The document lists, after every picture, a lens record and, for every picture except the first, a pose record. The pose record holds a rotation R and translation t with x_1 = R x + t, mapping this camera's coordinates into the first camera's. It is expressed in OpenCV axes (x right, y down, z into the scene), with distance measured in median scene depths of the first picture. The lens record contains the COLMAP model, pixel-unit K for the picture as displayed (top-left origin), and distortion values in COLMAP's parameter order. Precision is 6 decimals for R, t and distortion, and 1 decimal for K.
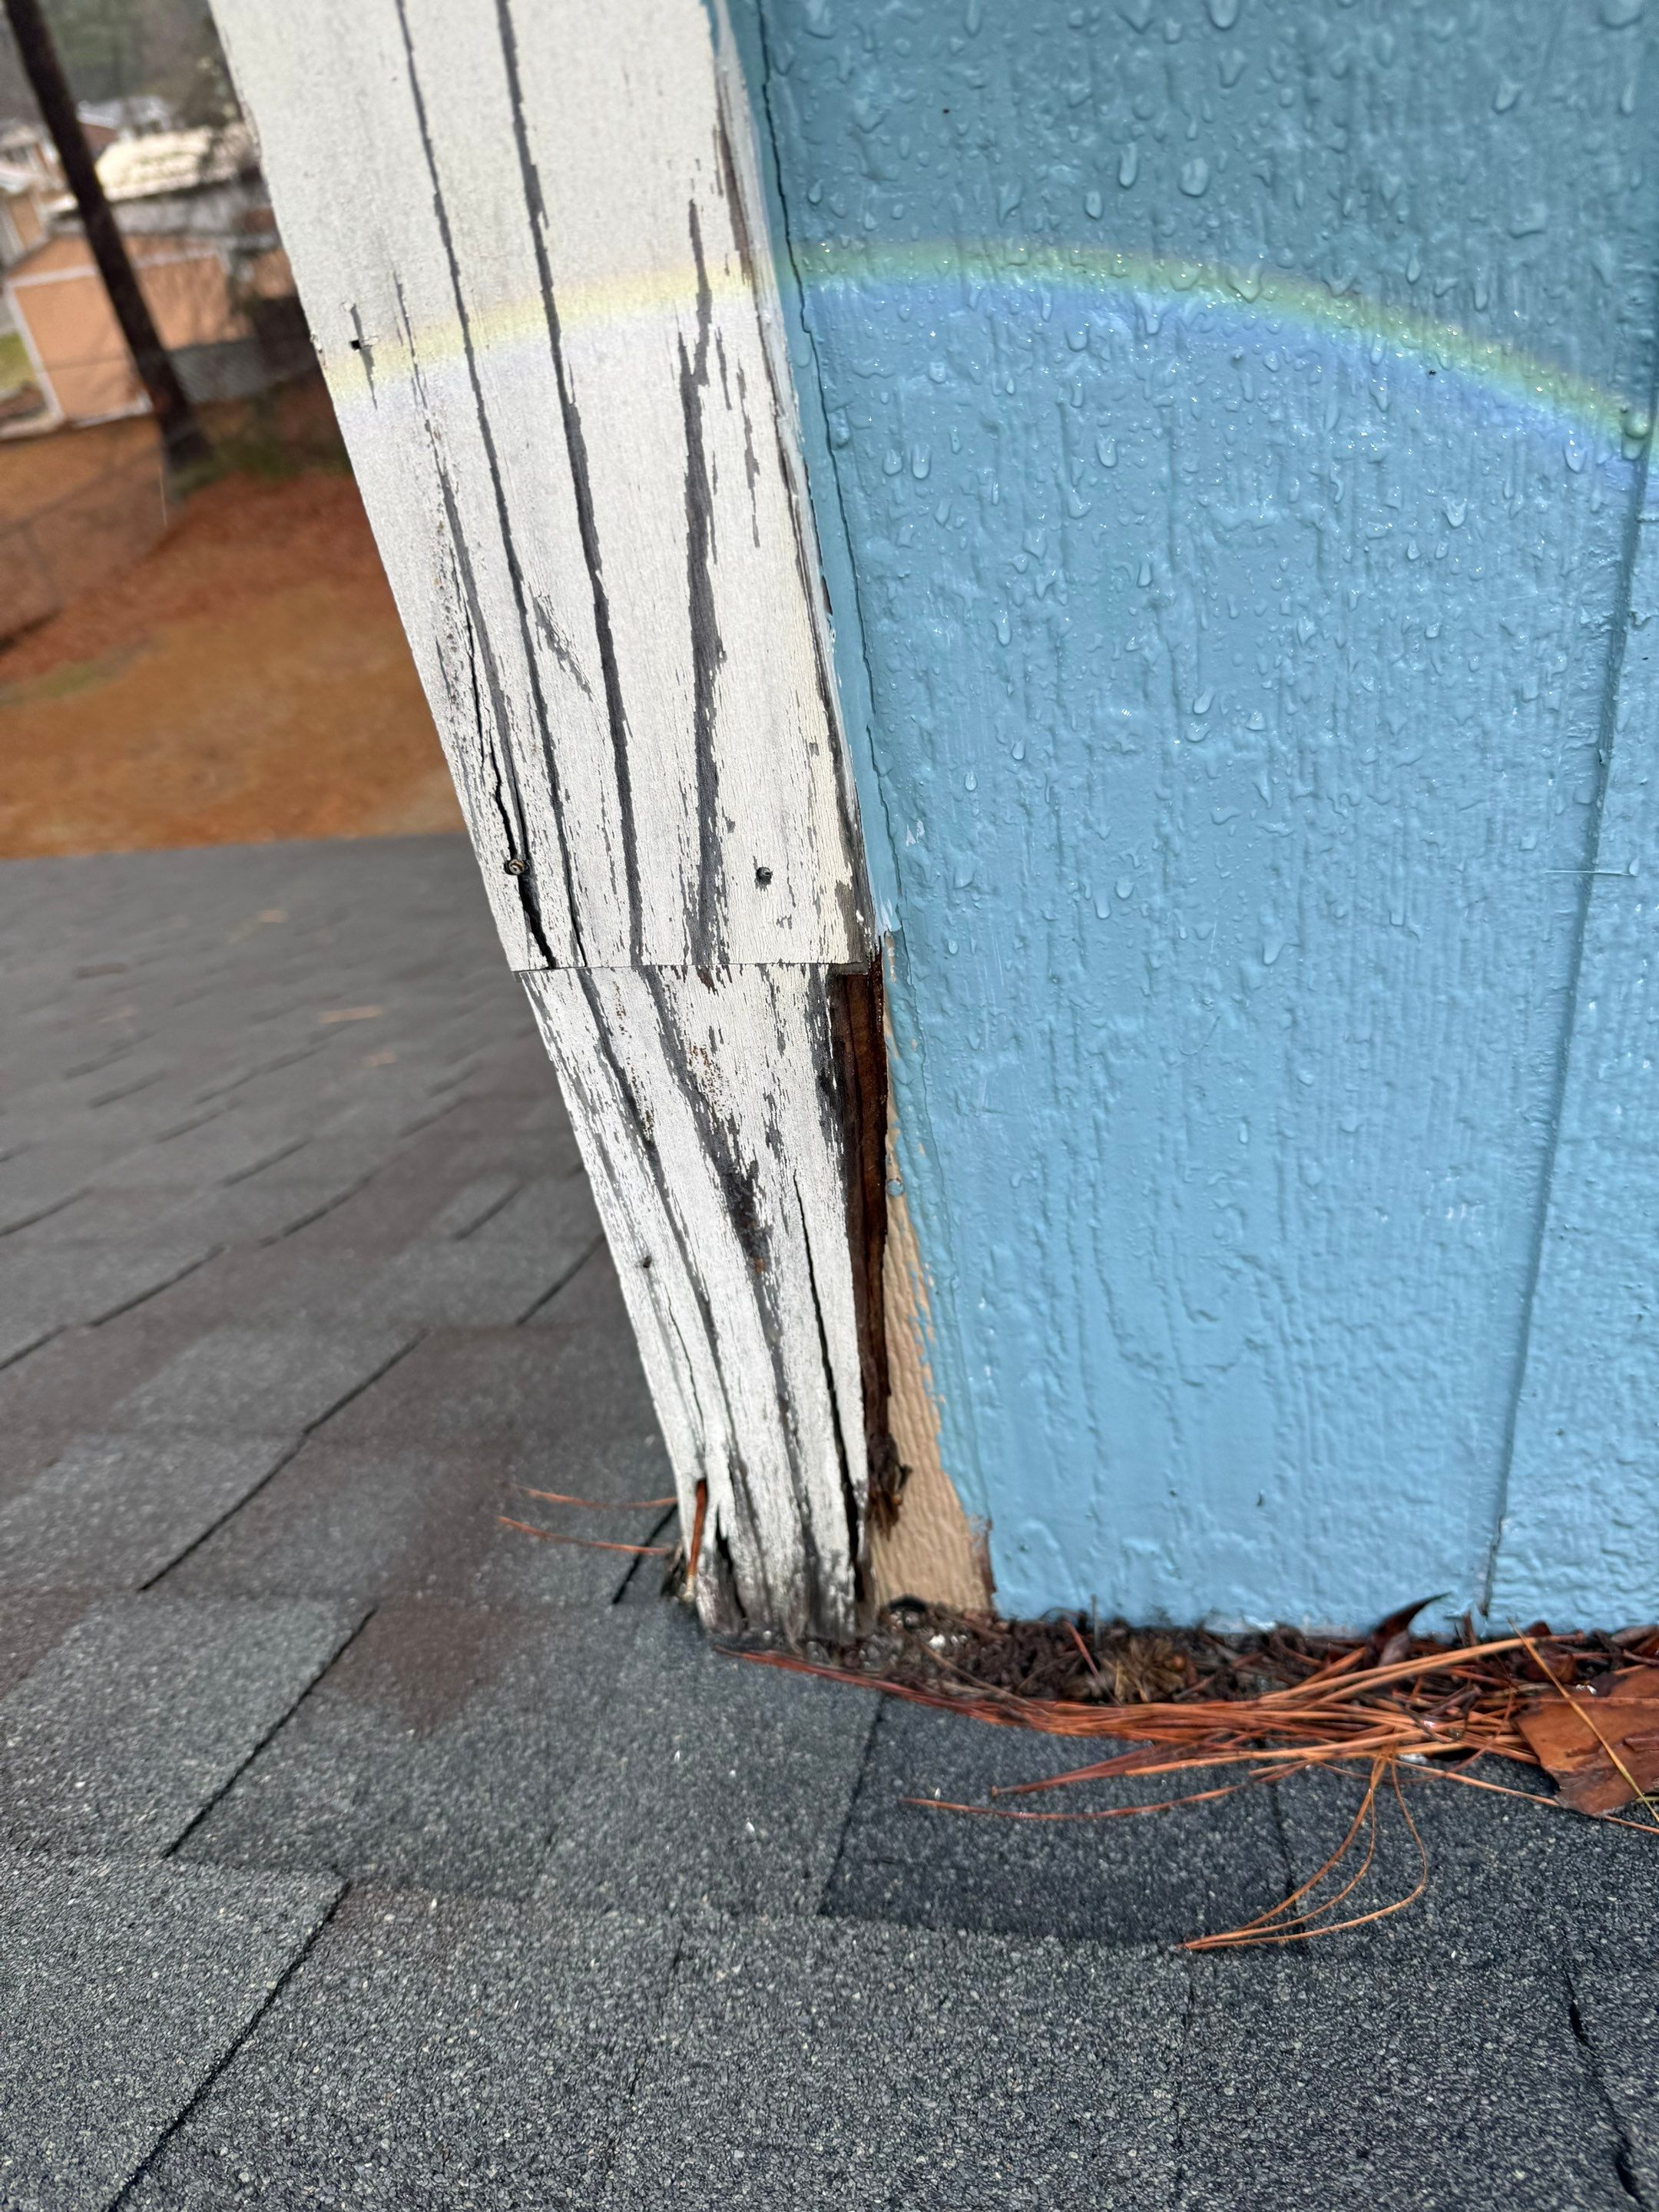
lens RADIAL K [[1614.0, 0, 841.7], [0, 1614.0, 1089.8], [0, 0, 1]] dist [0.008878, -0.013446]
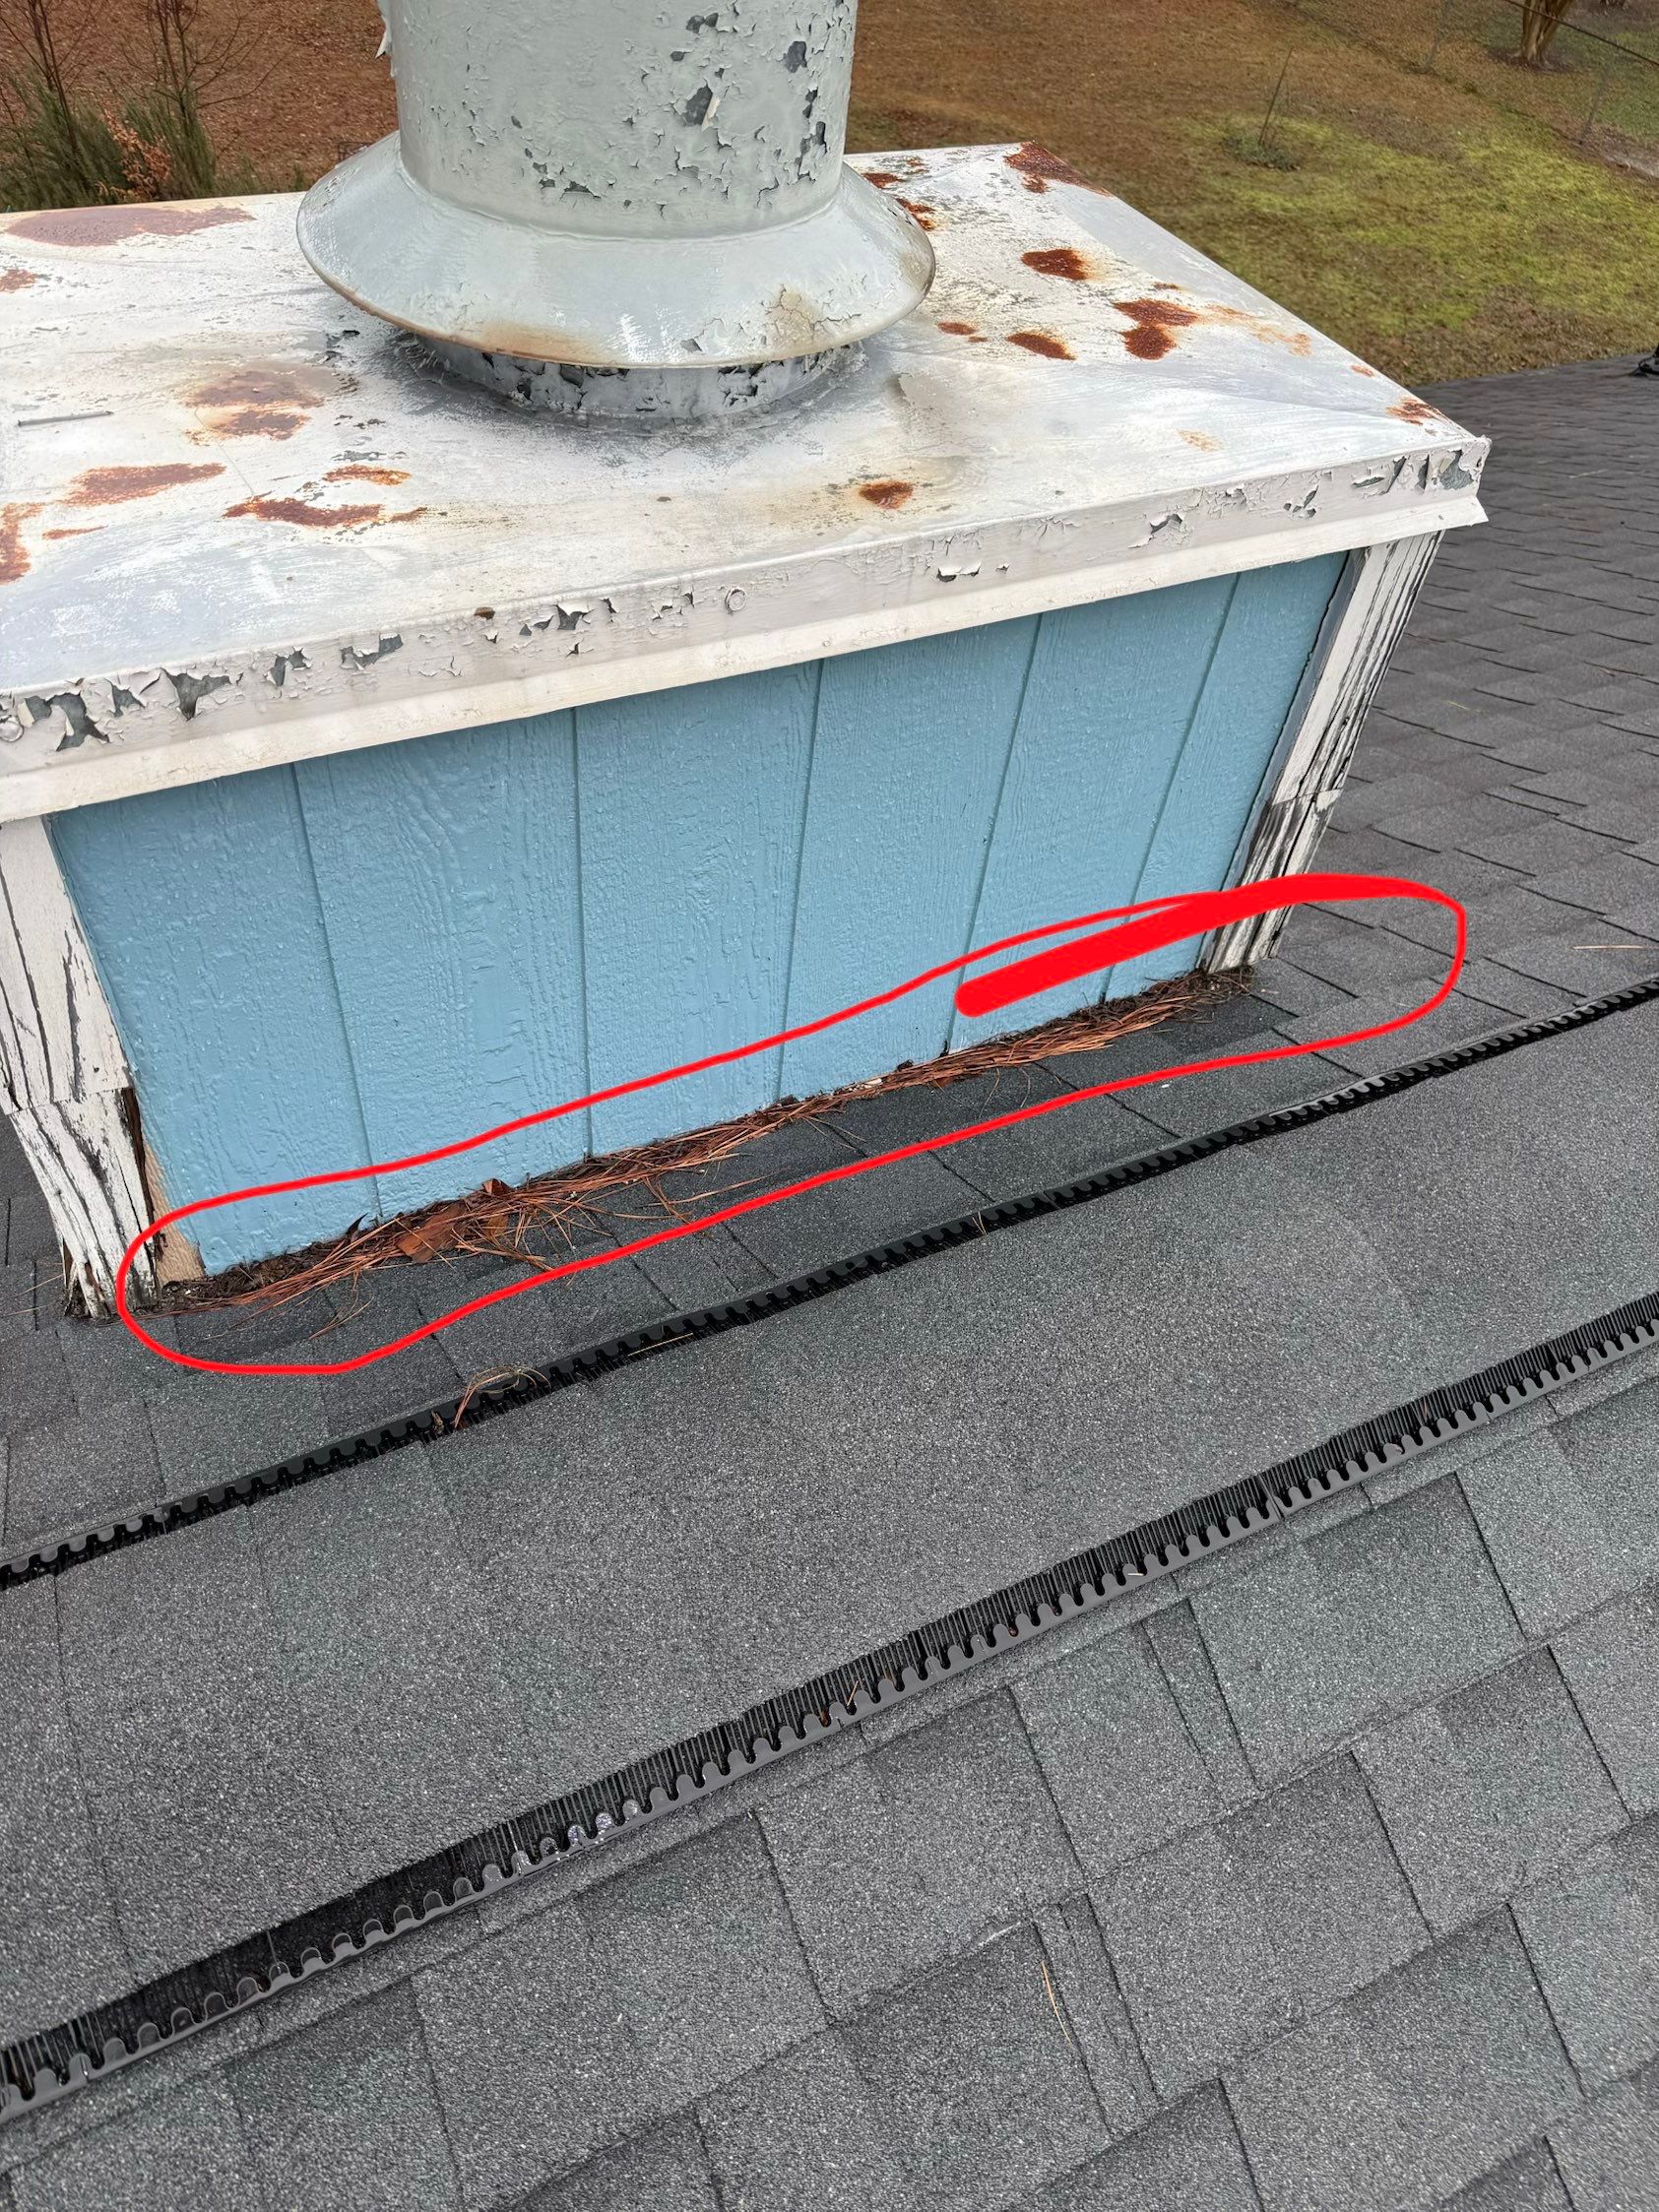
lens RADIAL K [[1614.1, 0, 867.3], [0, 1614.1, 1123.9], [0, 0, 1]] dist [0.008878, -0.013446]
pose [[0.778694, -0.288669, 0.557051, -0.551637], [0.164035, 0.950656, 0.263335, -0.509445], [-0.605581, -0.113682, 0.787622, -2.022119]]
